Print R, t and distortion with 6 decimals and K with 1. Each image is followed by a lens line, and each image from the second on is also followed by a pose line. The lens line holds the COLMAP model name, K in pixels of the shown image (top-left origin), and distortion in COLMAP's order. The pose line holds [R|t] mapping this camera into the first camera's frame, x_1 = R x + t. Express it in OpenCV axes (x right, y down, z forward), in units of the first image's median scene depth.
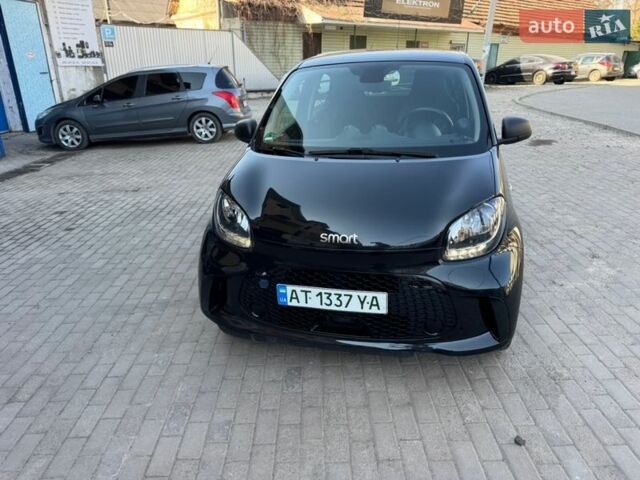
lens RADIAL K [[455.2, 0, 326.5], [0, 455.2, 240.2], [0, 0, 1]] dist [0.026477, -0.034462]
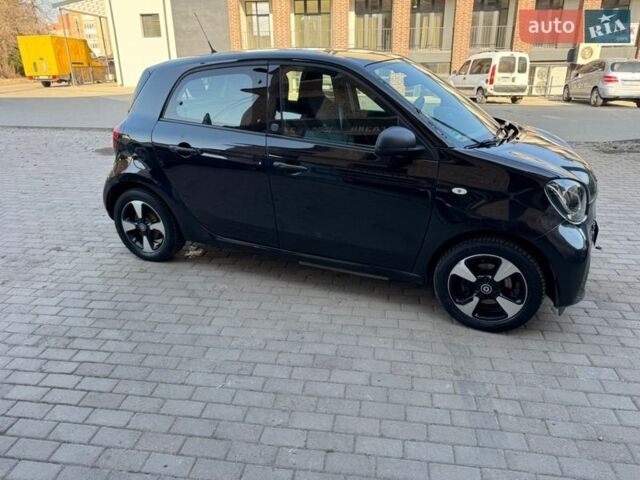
lens RADIAL K [[455.2, 0, 323.9], [0, 455.2, 238.6], [0, 0, 1]] dist [0.026477, -0.034462]
pose [[0.177228, -0.345886, 0.921387, -0.757397], [0.368365, 0.891469, 0.263800, -0.263396], [-0.912632, 0.292654, 0.285405, 0.713309]]
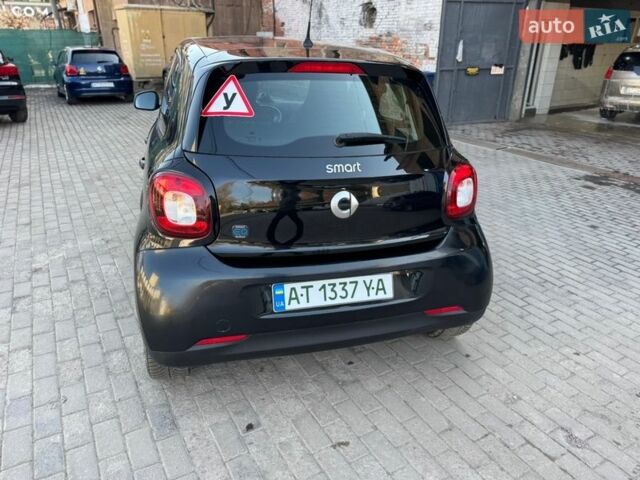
lens RADIAL K [[455.2, 0, 325.1], [0, 455.2, 236.4], [0, 0, 1]] dist [0.026477, -0.034462]
pose [[-0.872235, 0.185815, -0.452415, 0.427917], [-0.185469, 0.730262, 0.657509, -0.619324], [0.452557, 0.657412, -0.602497, 1.540141]]
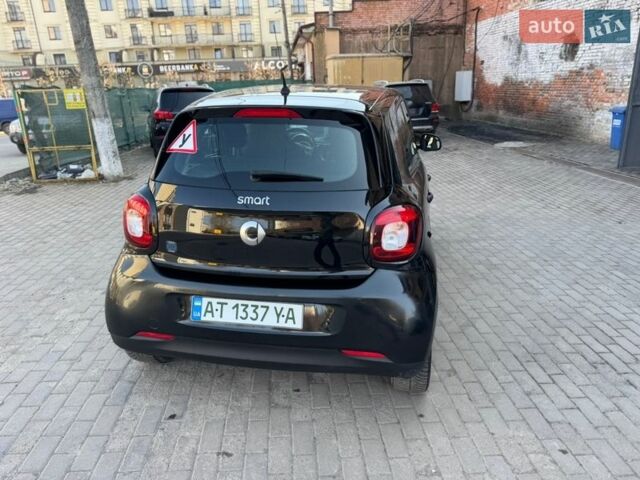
lens RADIAL K [[455.2, 0, 323.9], [0, 455.2, 236.7], [0, 0, 1]] dist [0.026477, -0.034462]
pose [[-0.997914, 0.050897, -0.039704, 0.146828], [0.013772, 0.768785, 0.639359, -0.663222], [0.063065, 0.637478, -0.767883, 1.644384]]
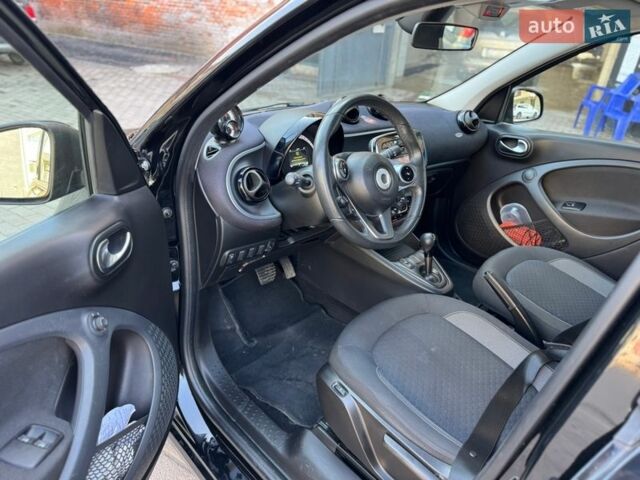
lens RADIAL K [[455.2, 0, 319.2], [0, 455.2, 238.4], [0, 0, 1]] dist [0.026477, -0.034462]
pose [[-0.549108, 0.361630, -0.753462, 0.392125], [-0.358916, 0.712131, 0.603364, -0.297561], [0.754758, 0.601742, -0.261241, 0.812225]]
